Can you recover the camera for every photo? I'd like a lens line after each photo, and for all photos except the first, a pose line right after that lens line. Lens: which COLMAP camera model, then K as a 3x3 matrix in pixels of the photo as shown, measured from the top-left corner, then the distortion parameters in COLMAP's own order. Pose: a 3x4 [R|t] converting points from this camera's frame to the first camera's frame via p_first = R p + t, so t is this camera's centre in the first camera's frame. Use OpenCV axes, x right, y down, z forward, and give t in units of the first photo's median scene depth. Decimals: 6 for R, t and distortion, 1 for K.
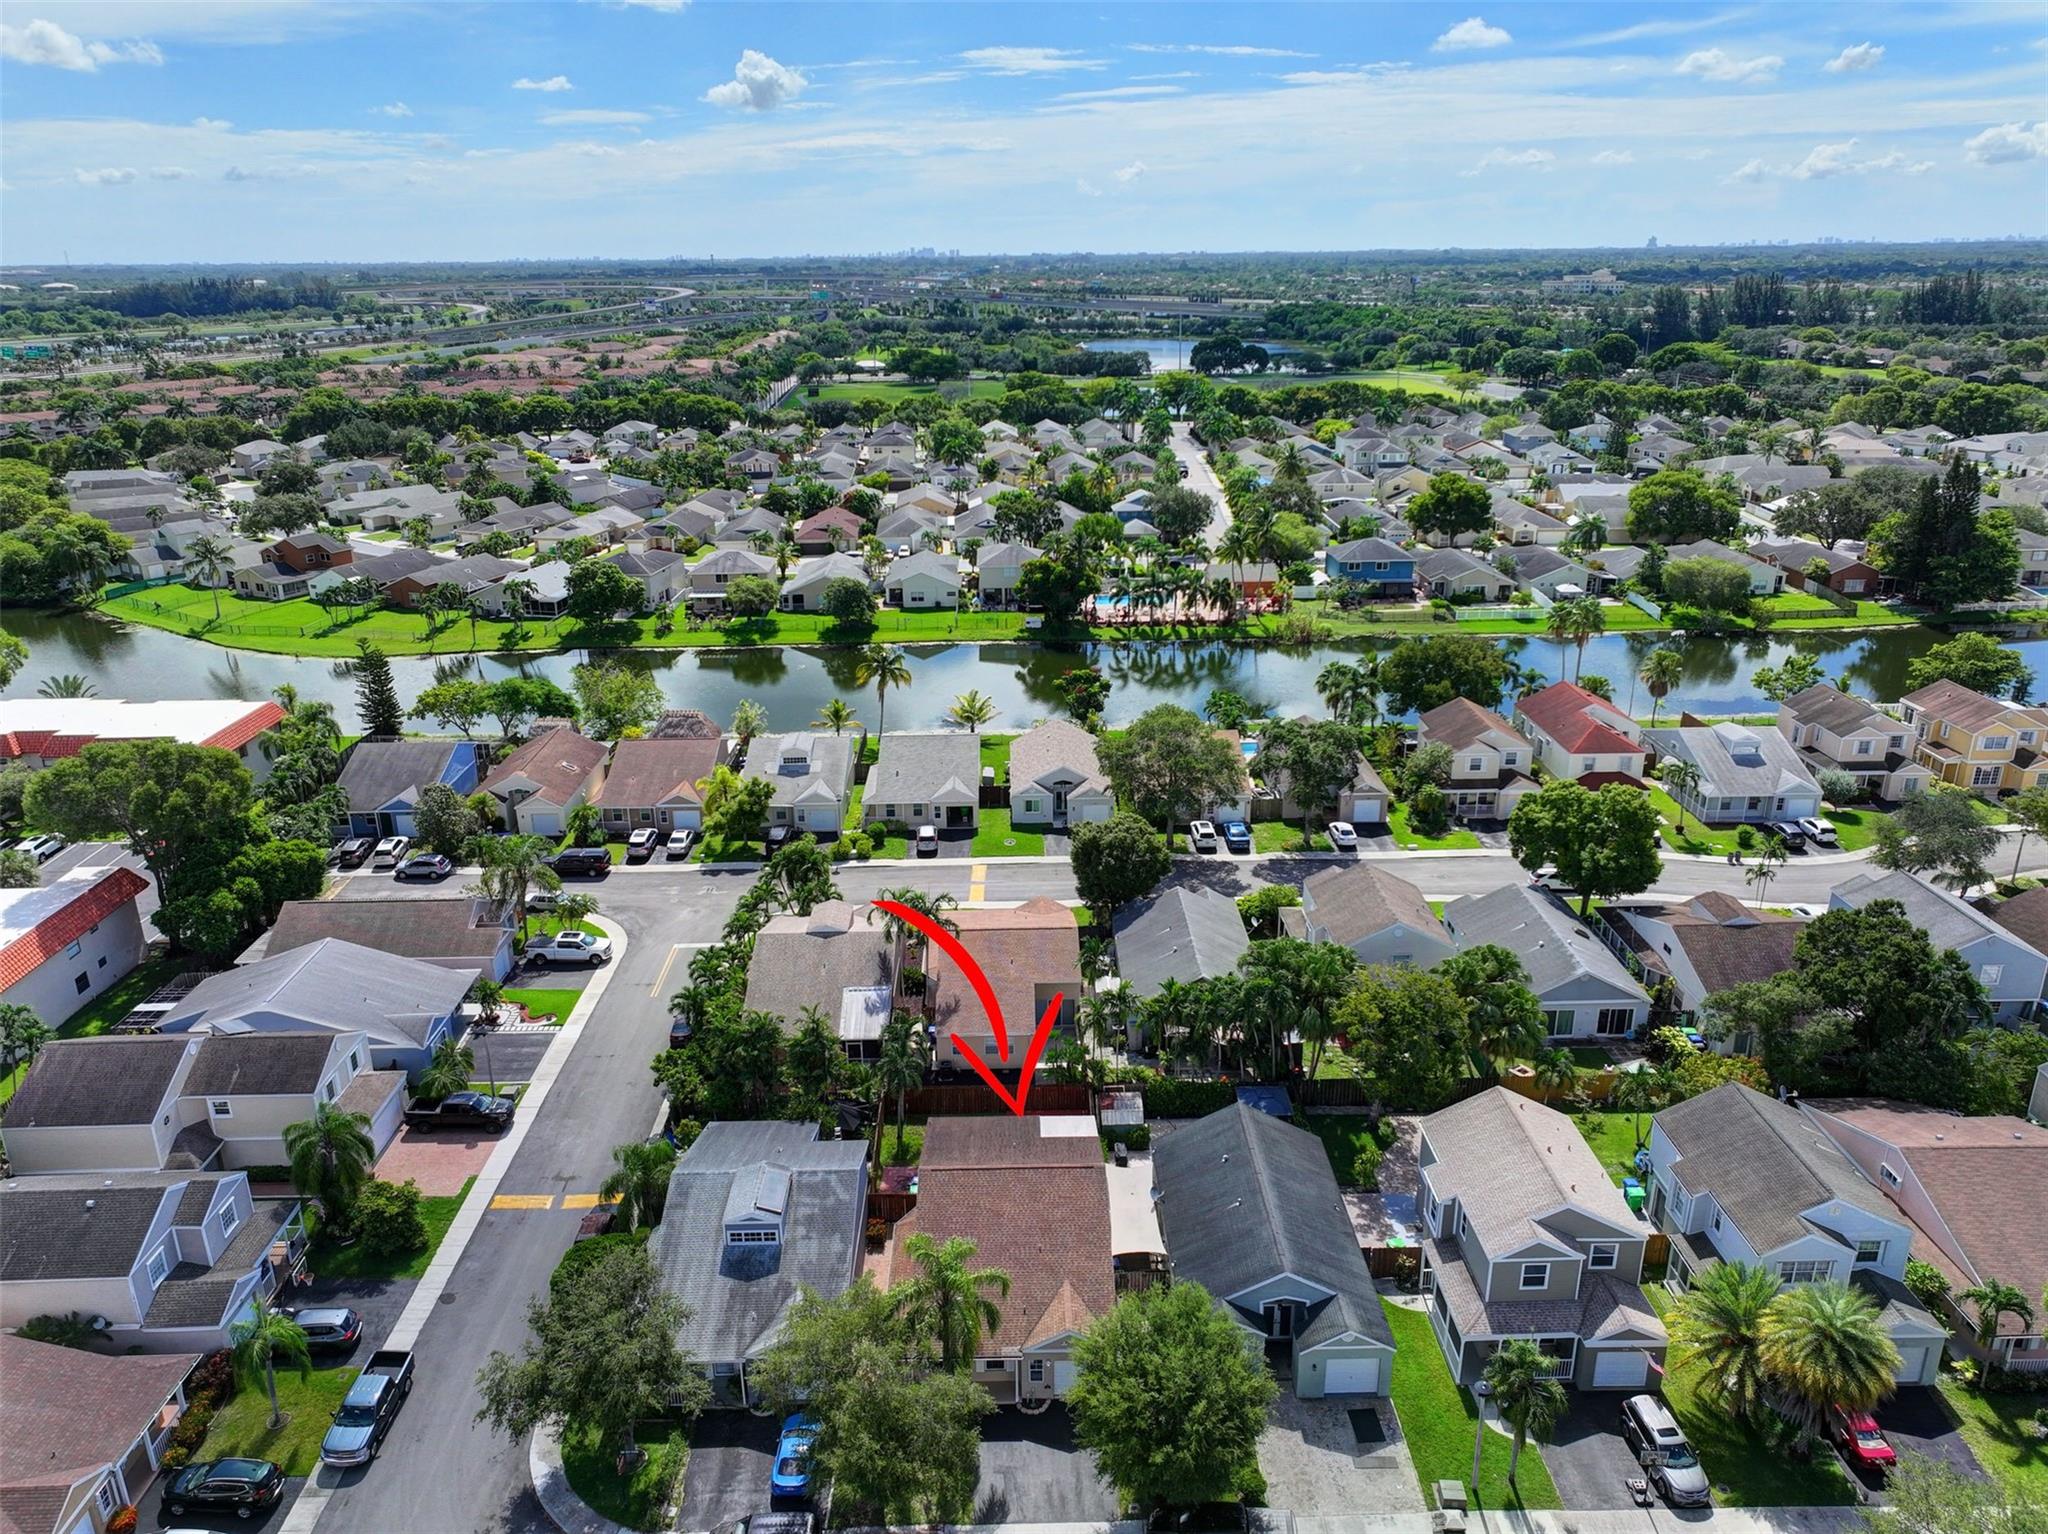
lens RADIAL K [[1435.6, 0, 1033.3], [0, 1435.6, 771.0], [0, 0, 1]] dist [-0.001446, 0.015748]
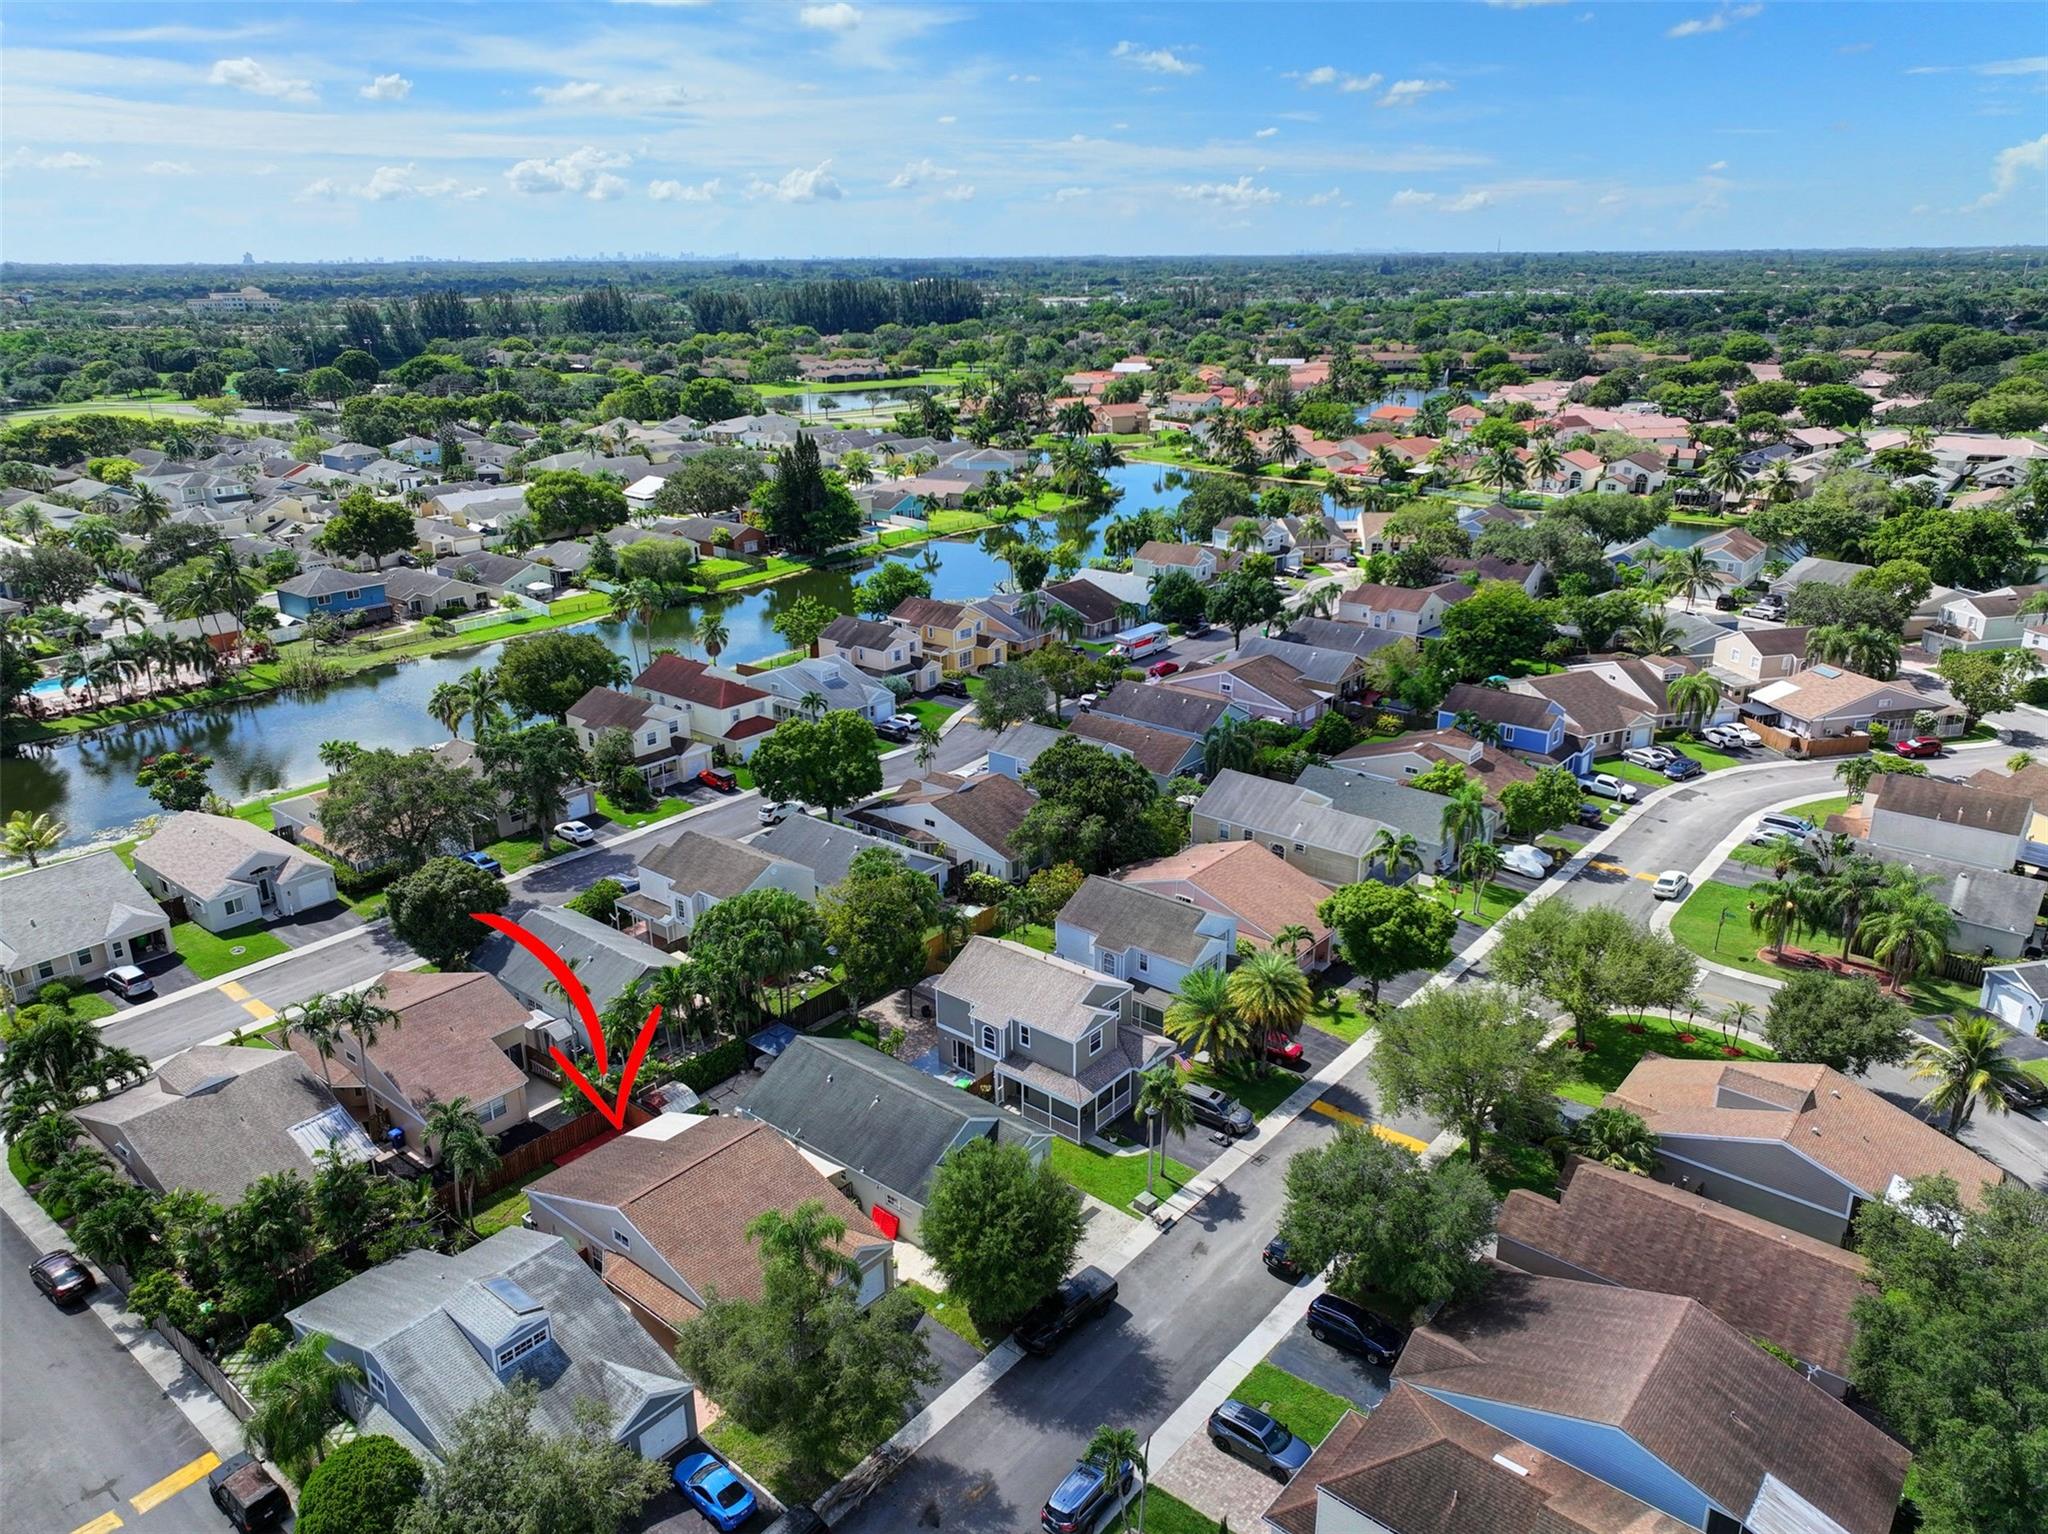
lens RADIAL K [[1435.6, 0, 1033.8], [0, 1435.6, 766.5], [0, 0, 1]] dist [-0.001446, 0.015748]
pose [[0.650293, -0.249172, 0.717658, -0.187748], [0.258723, 0.960847, 0.099170, -0.011470], [-0.714270, 0.121185, 0.689299, 0.035335]]
